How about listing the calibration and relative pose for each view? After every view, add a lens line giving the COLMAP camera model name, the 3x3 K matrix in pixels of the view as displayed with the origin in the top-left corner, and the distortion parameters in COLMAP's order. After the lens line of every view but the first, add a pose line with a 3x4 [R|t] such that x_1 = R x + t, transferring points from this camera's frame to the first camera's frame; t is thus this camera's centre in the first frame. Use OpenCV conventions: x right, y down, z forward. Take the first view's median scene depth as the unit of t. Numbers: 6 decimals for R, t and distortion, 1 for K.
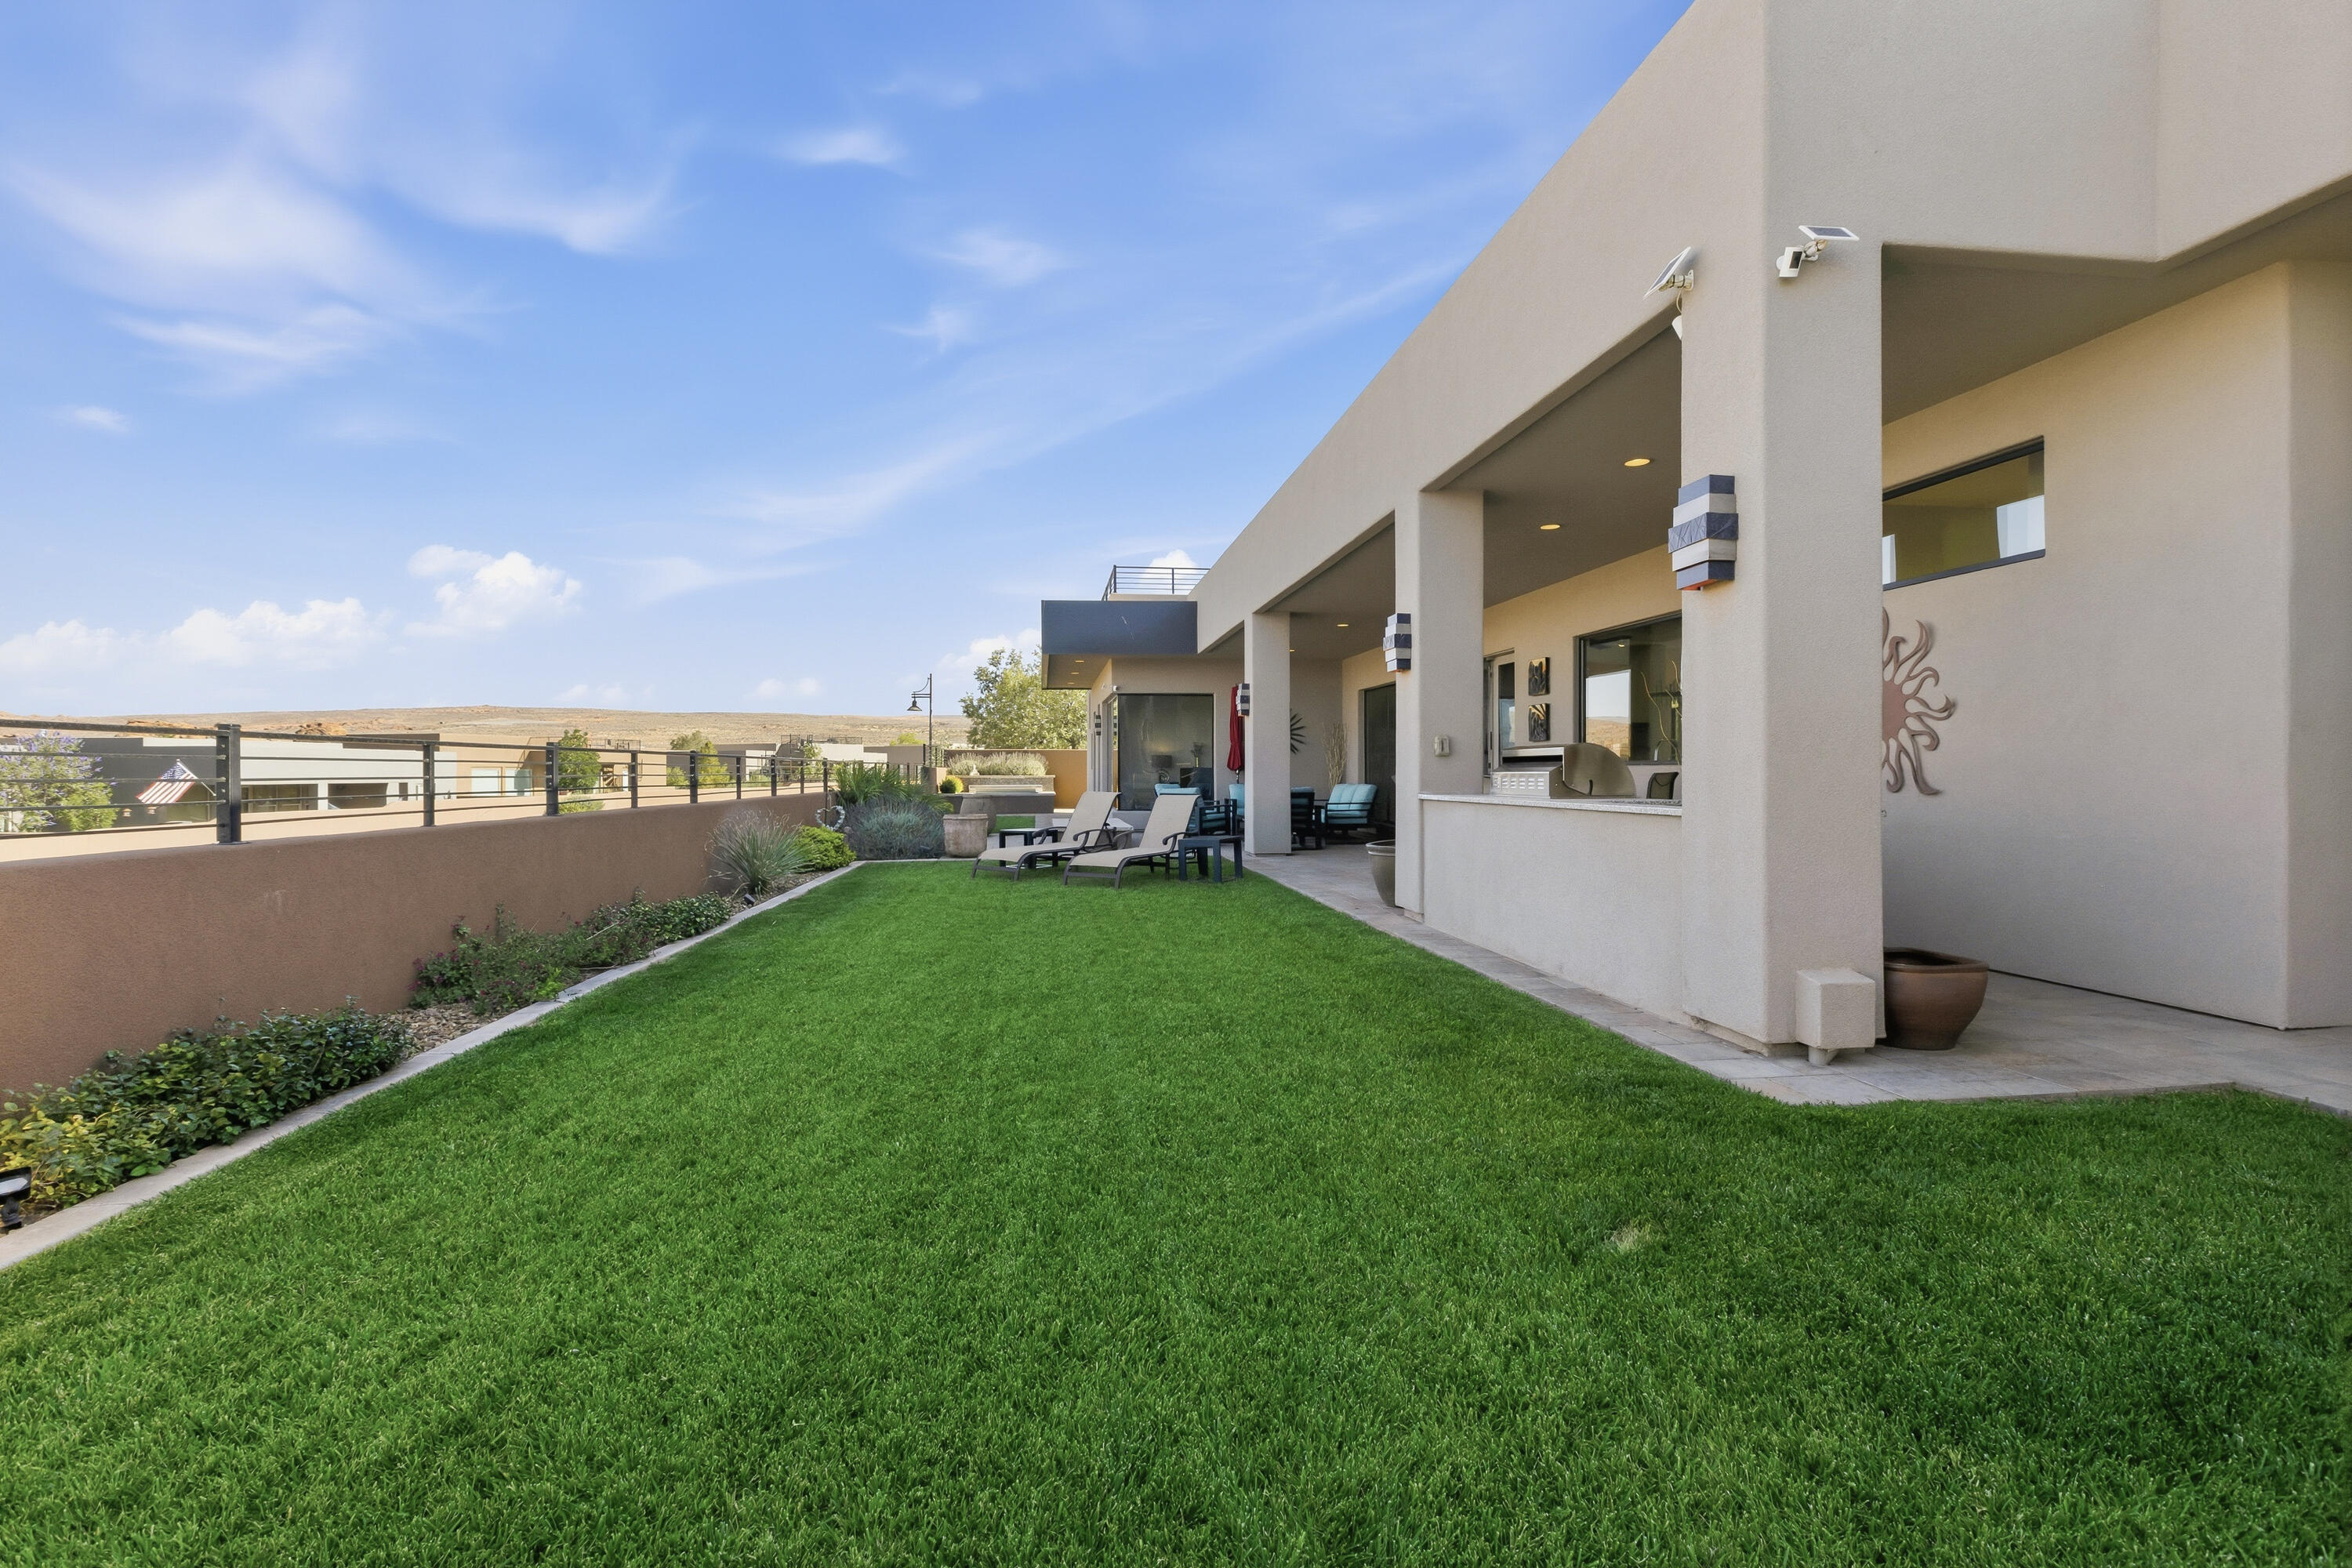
lens RADIAL K [[1062.3, 0, 1178.0], [0, 1062.3, 756.4], [0, 0, 1]] dist [-0.000895, 0.000064]
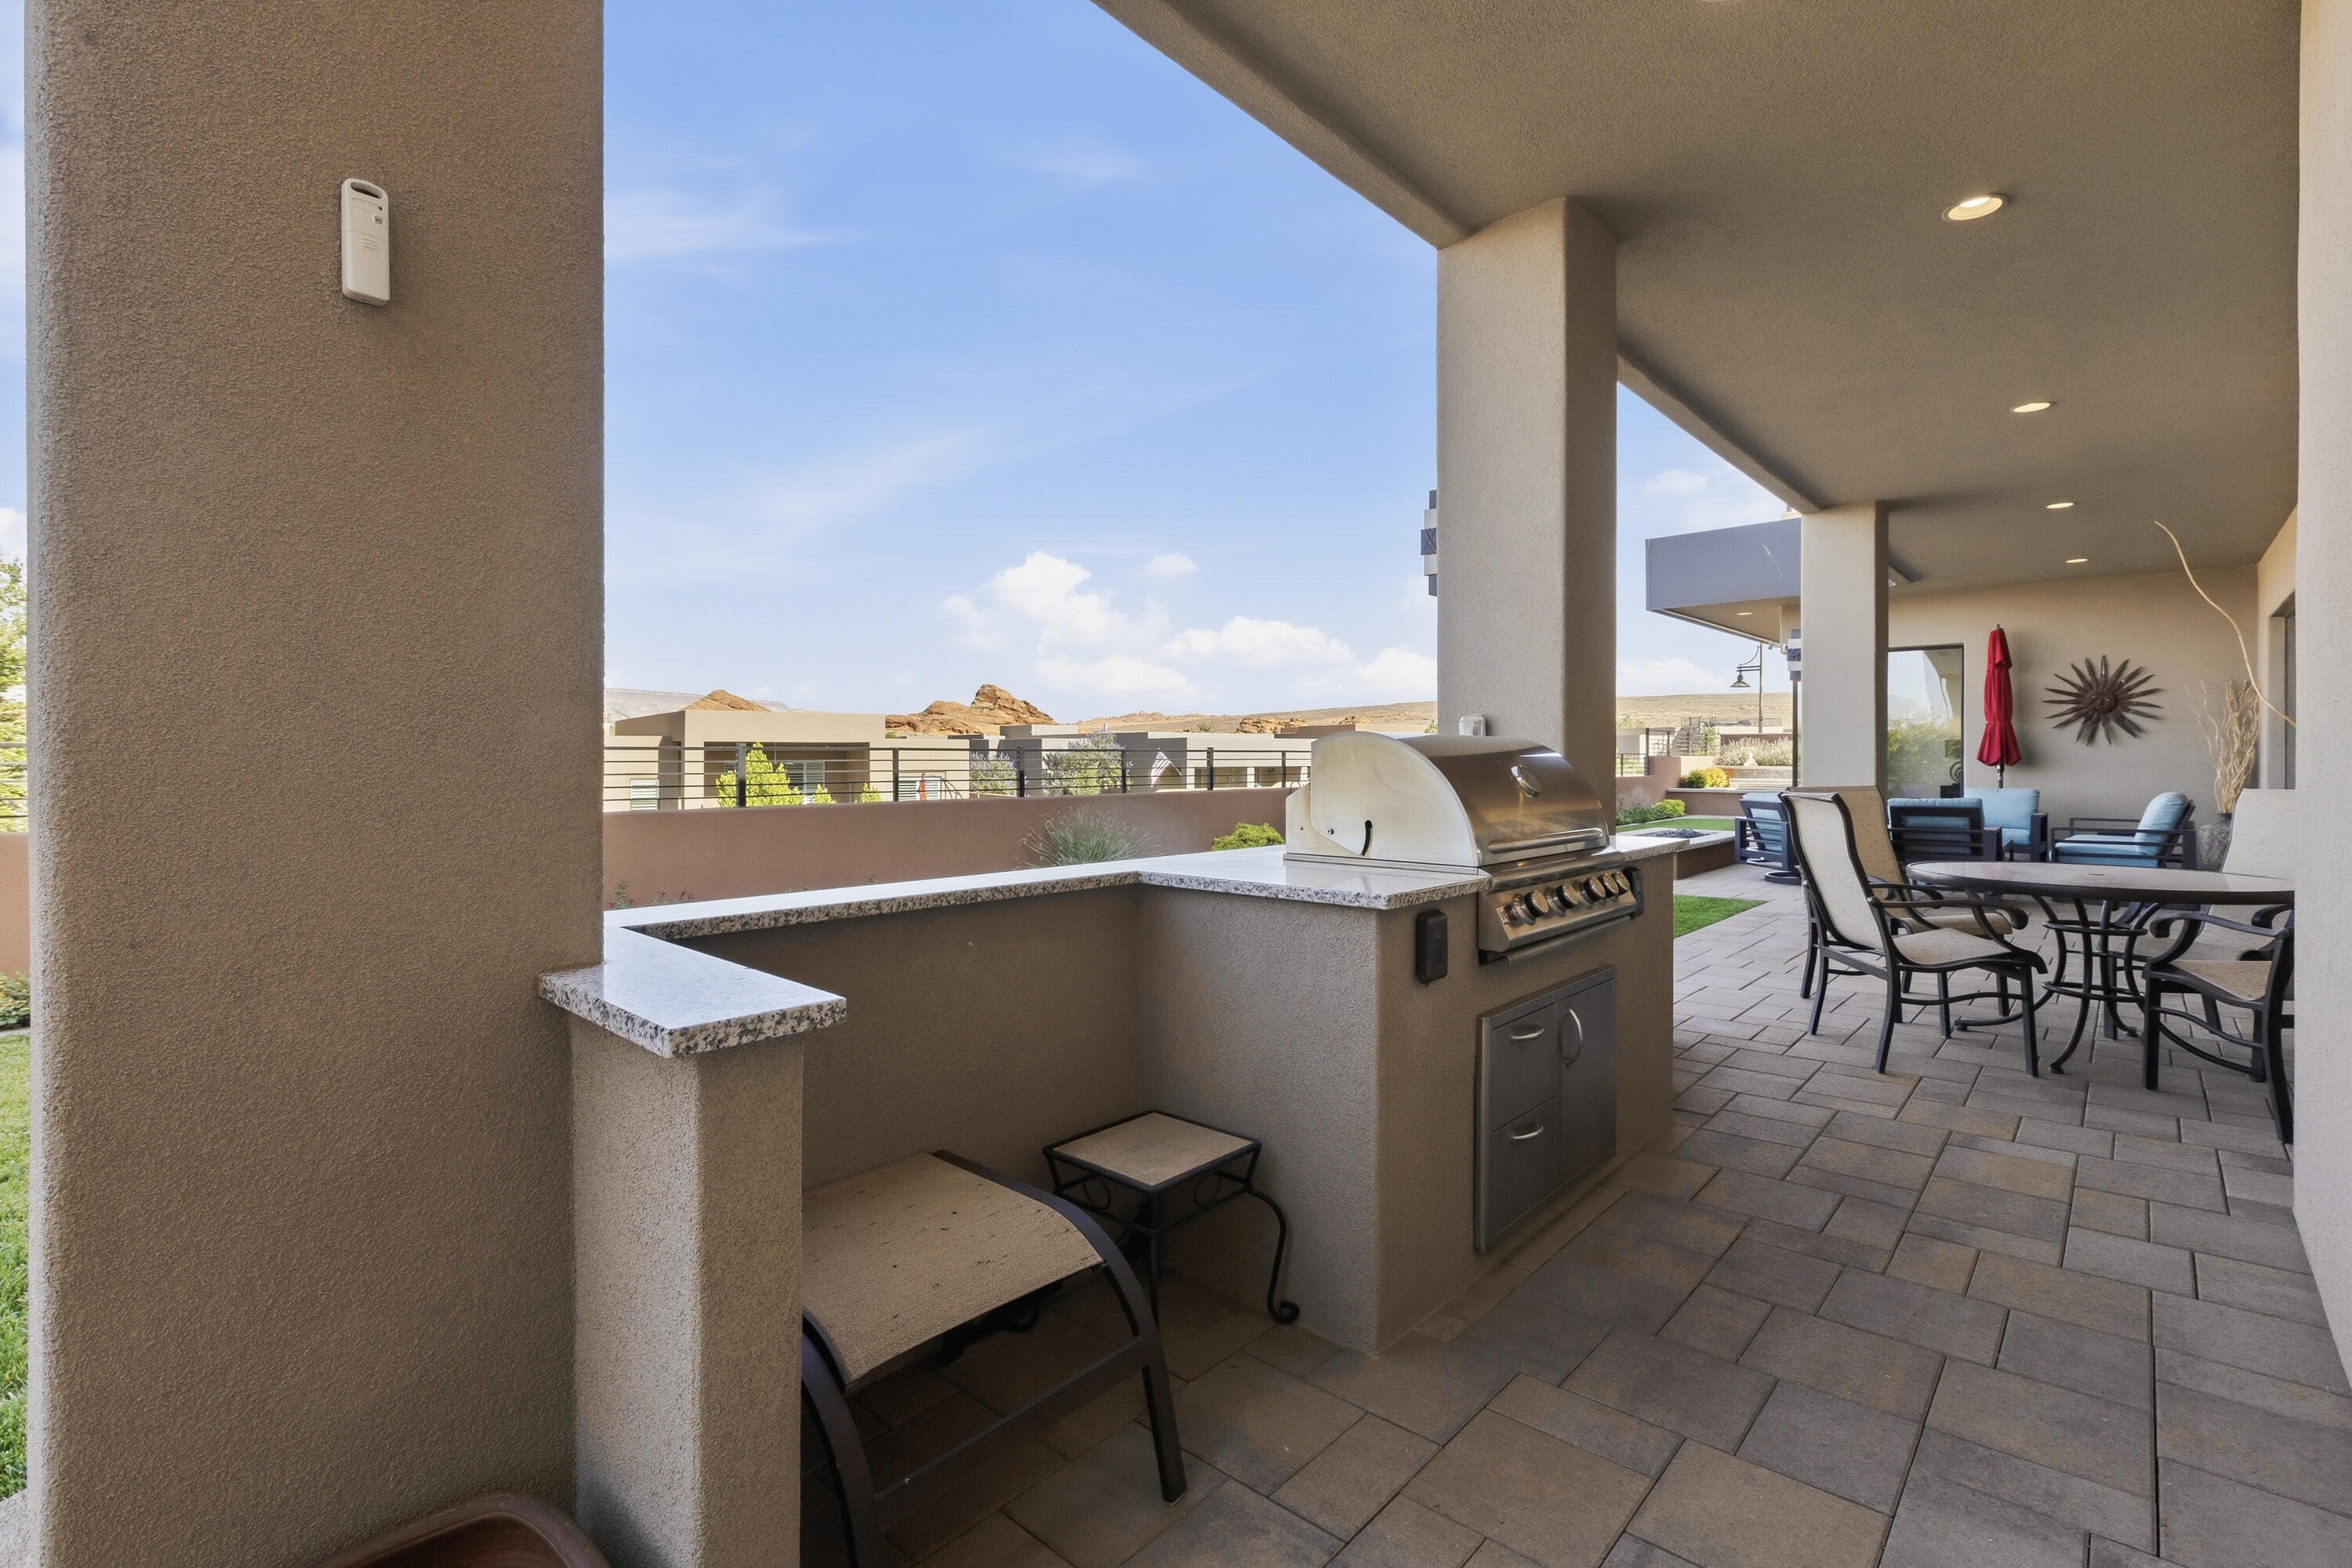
lens RADIAL K [[1062.3, 0, 1178.0], [0, 1062.3, 756.4], [0, 0, 1]] dist [-0.000895, 0.000064]
pose [[0.645953, 0.002641, -0.763372, 0.122871], [0.009076, 0.999897, 0.011140, -0.001484], [0.763323, -0.014124, 0.645863, 0.126867]]
